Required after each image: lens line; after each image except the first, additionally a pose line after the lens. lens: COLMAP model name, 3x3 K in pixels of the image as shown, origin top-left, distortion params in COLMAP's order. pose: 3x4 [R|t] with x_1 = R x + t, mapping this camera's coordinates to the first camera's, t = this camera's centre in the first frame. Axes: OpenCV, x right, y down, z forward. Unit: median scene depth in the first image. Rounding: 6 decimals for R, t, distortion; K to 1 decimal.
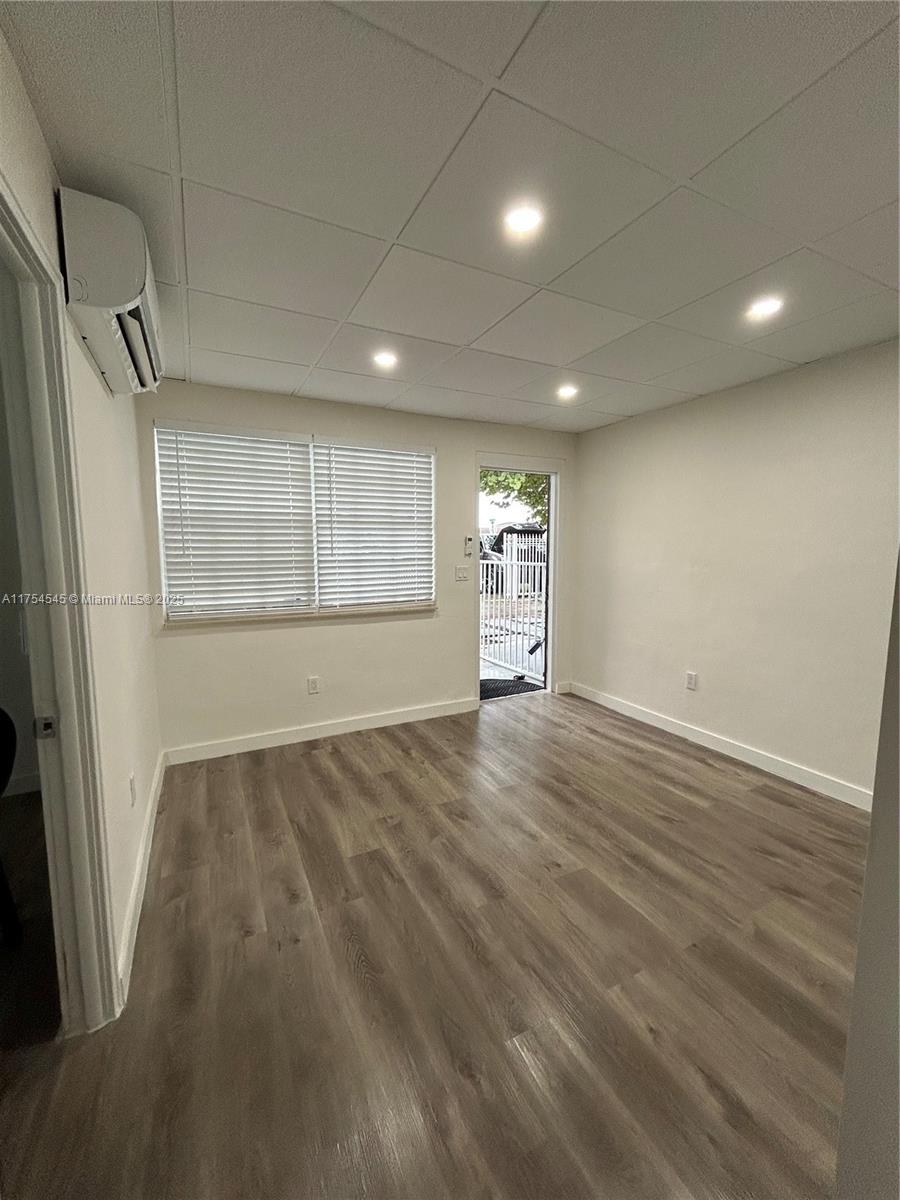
lens RADIAL K [[483.2, 0, 449.8], [0, 483.2, 596.4], [0, 0, 1]] dist [-0.001506, -0.000064]
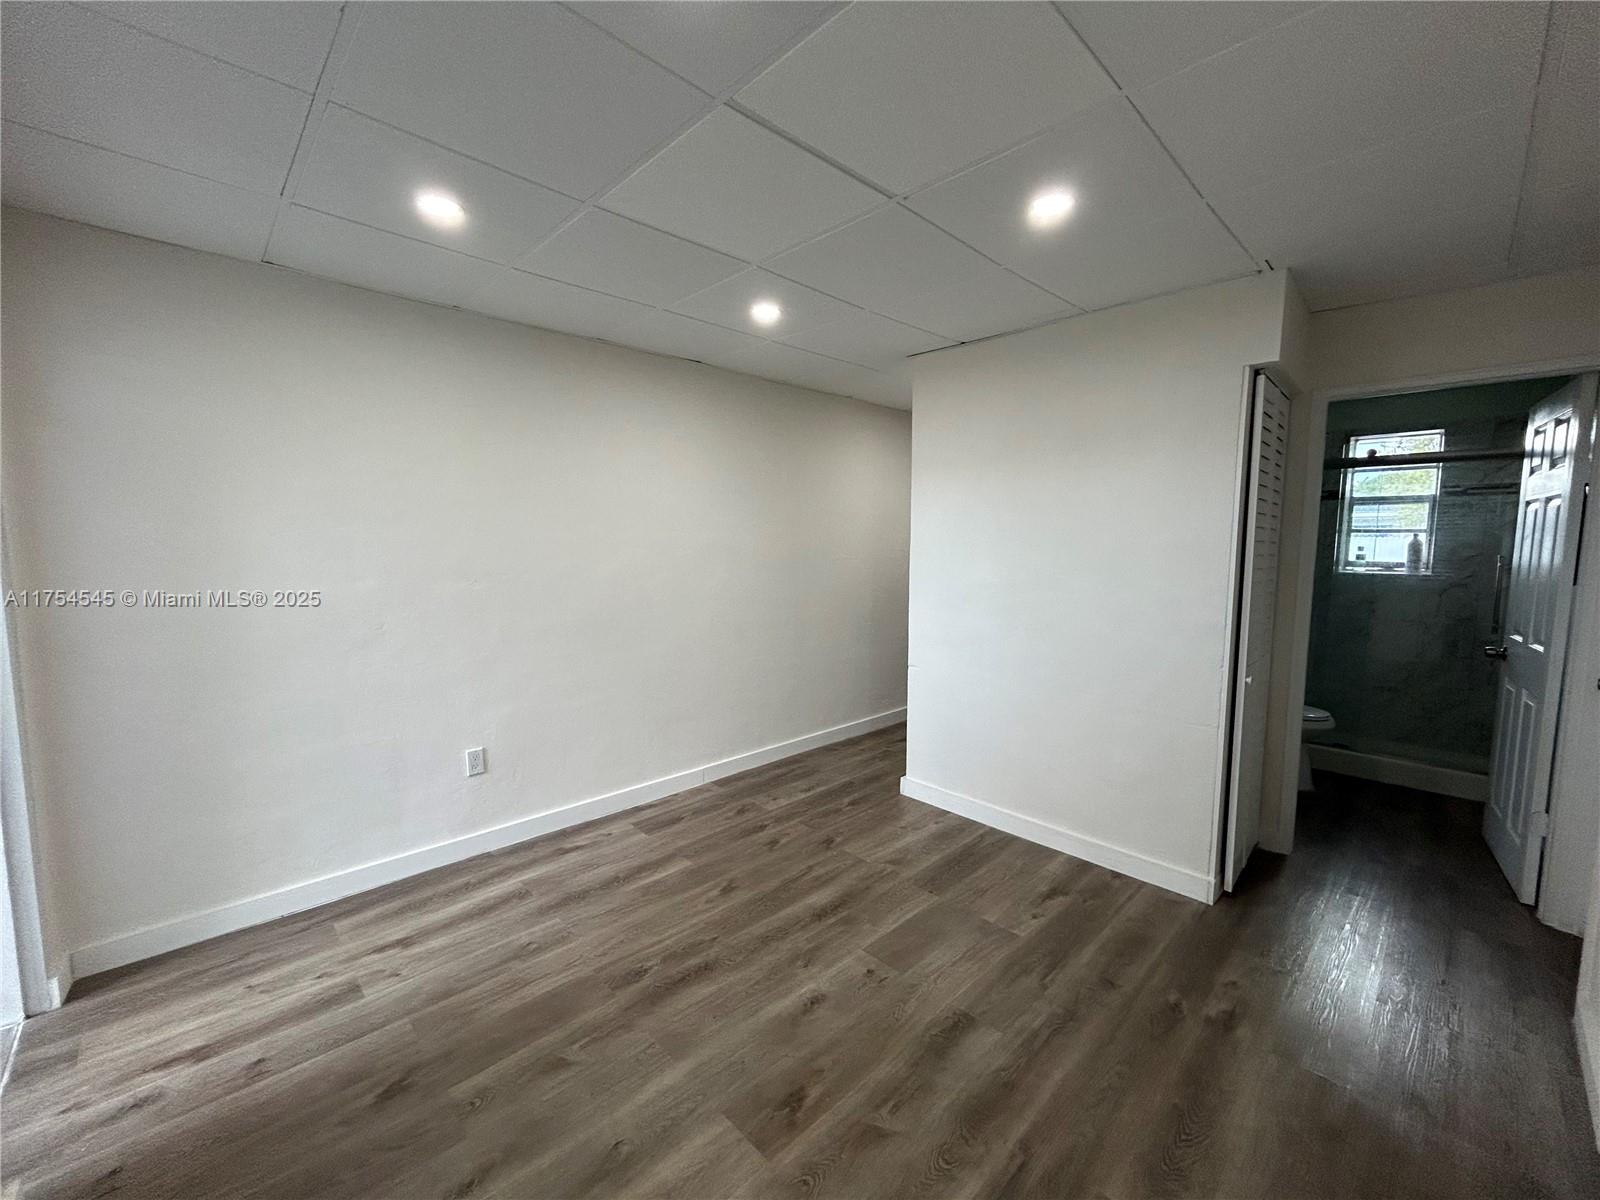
lens RADIAL K [[644.3, 0, 799.8], [0, 644.3, 595.9], [0, 0, 1]] dist [-0.001506, -0.000064]
pose [[-0.290244, -0.081489, 0.953477, -0.578044], [0.097067, 0.988722, 0.114049, -0.133590], [-0.952017, 0.125653, -0.279061, 1.151627]]
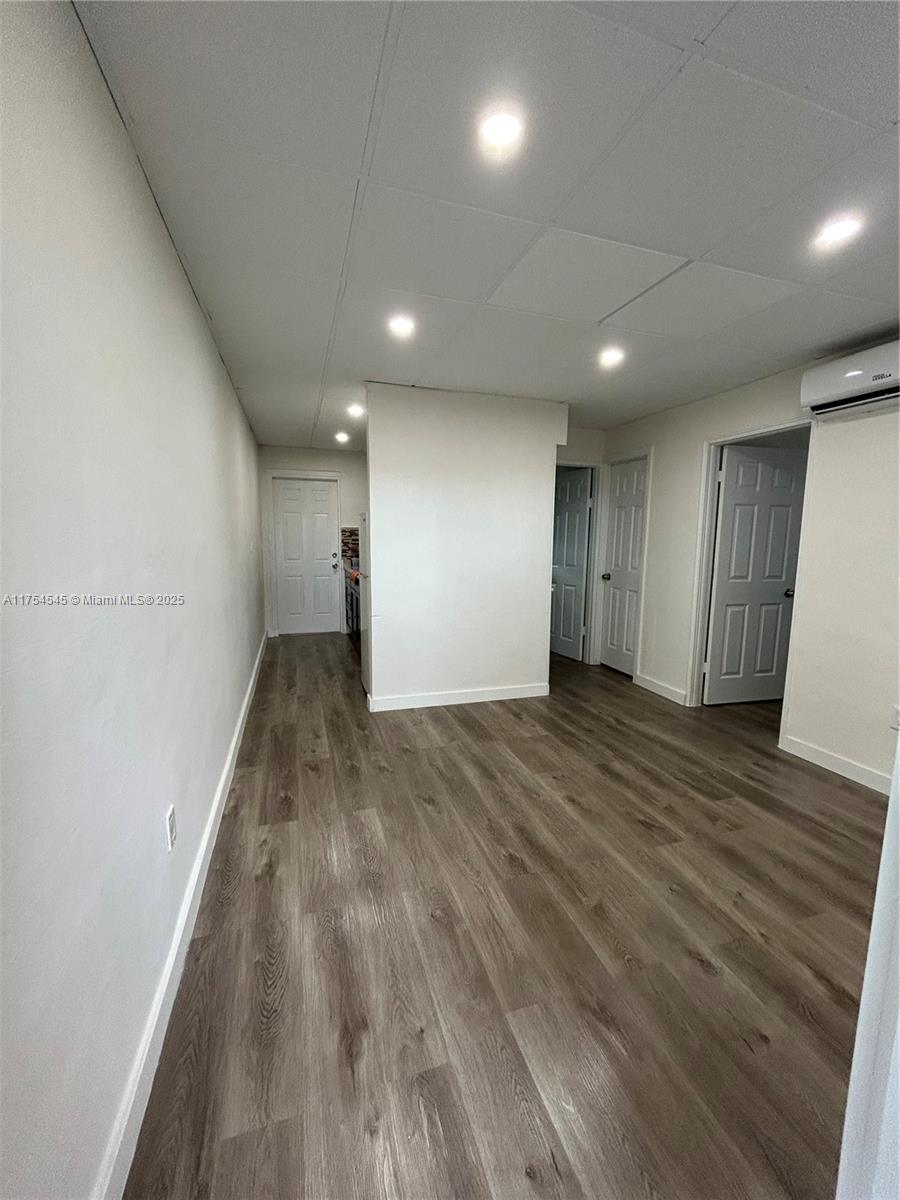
lens RADIAL K [[483.2, 0, 449.8], [0, 483.2, 596.4], [0, 0, 1]] dist [-0.001506, -0.000064]
pose [[-0.986645, -0.029054, 0.160271, 0.269389], [0.008327, 0.973679, 0.227771, -0.181226], [-0.162670, 0.226064, -0.960434, 1.902950]]
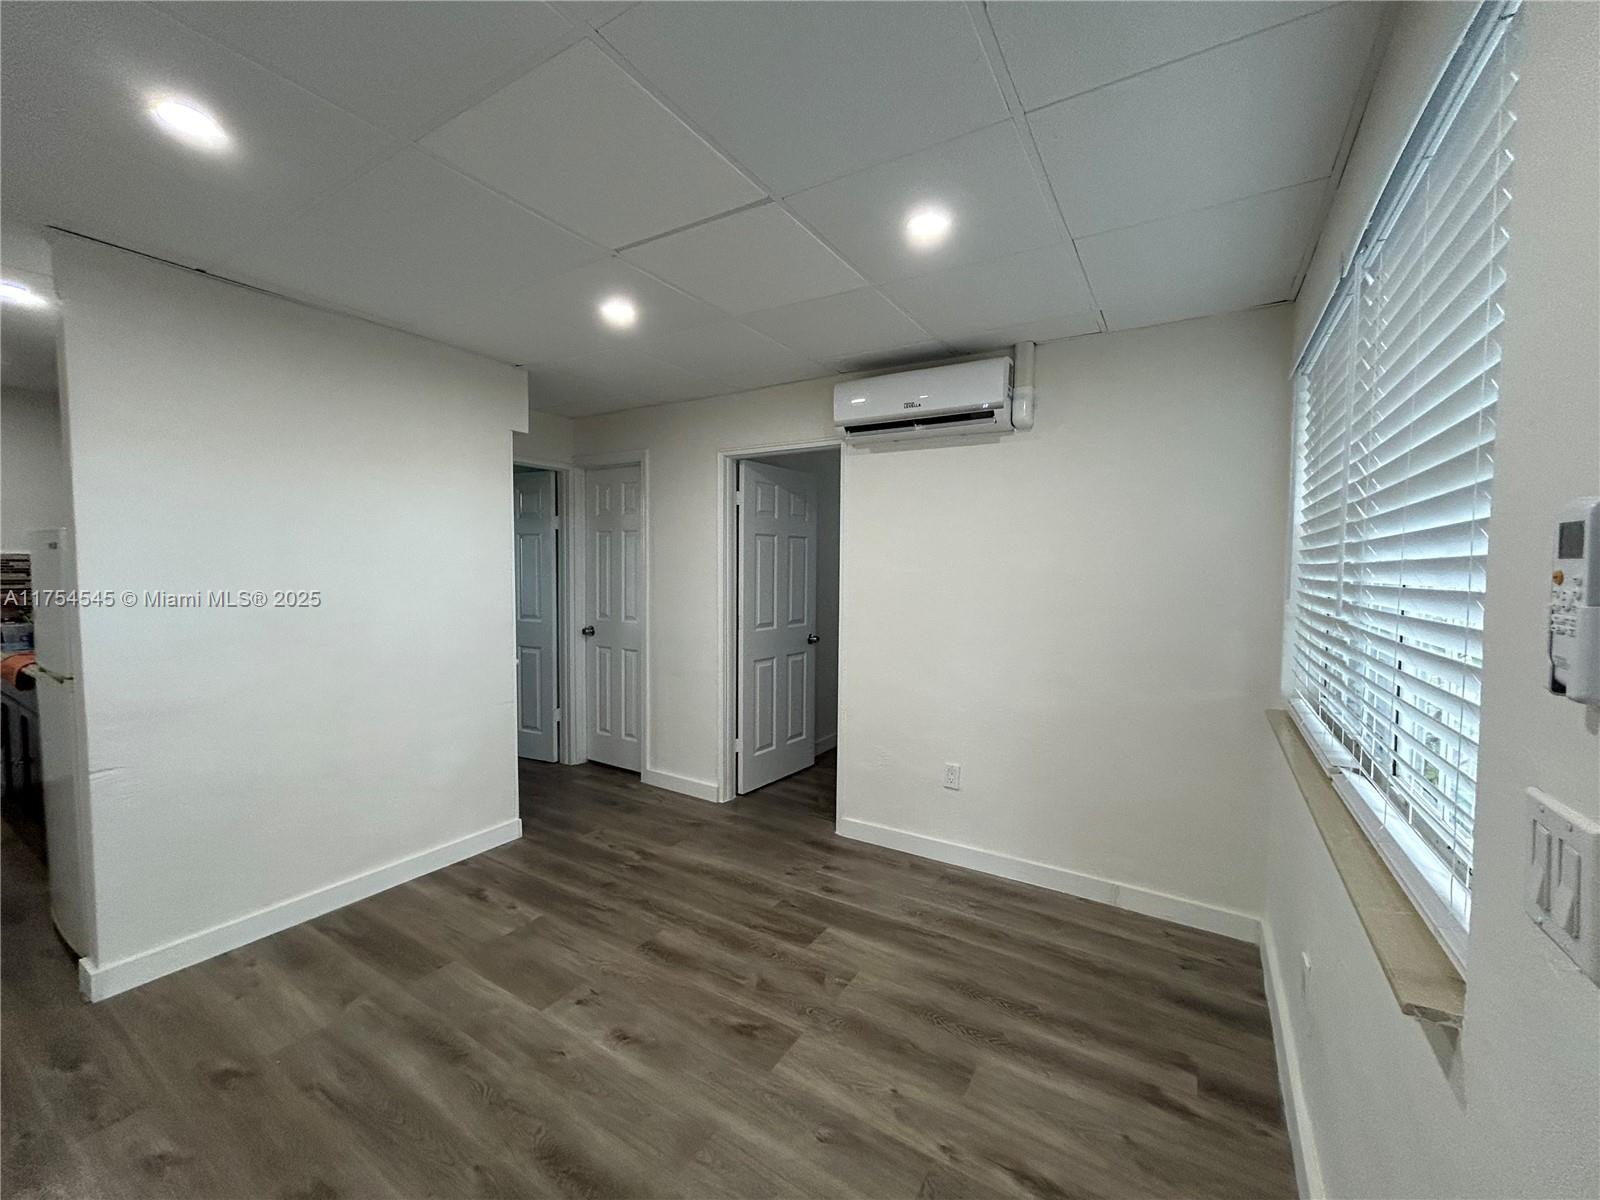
lens RADIAL K [[644.3, 0, 799.8], [0, 644.3, 595.9], [0, 0, 1]] dist [-0.001506, -0.000064]
pose [[-0.857352, 0.017575, -0.514431, 0.377957], [-0.063290, 0.988234, 0.139240, -0.188680], [0.510825, 0.151936, -0.846152, 1.673983]]
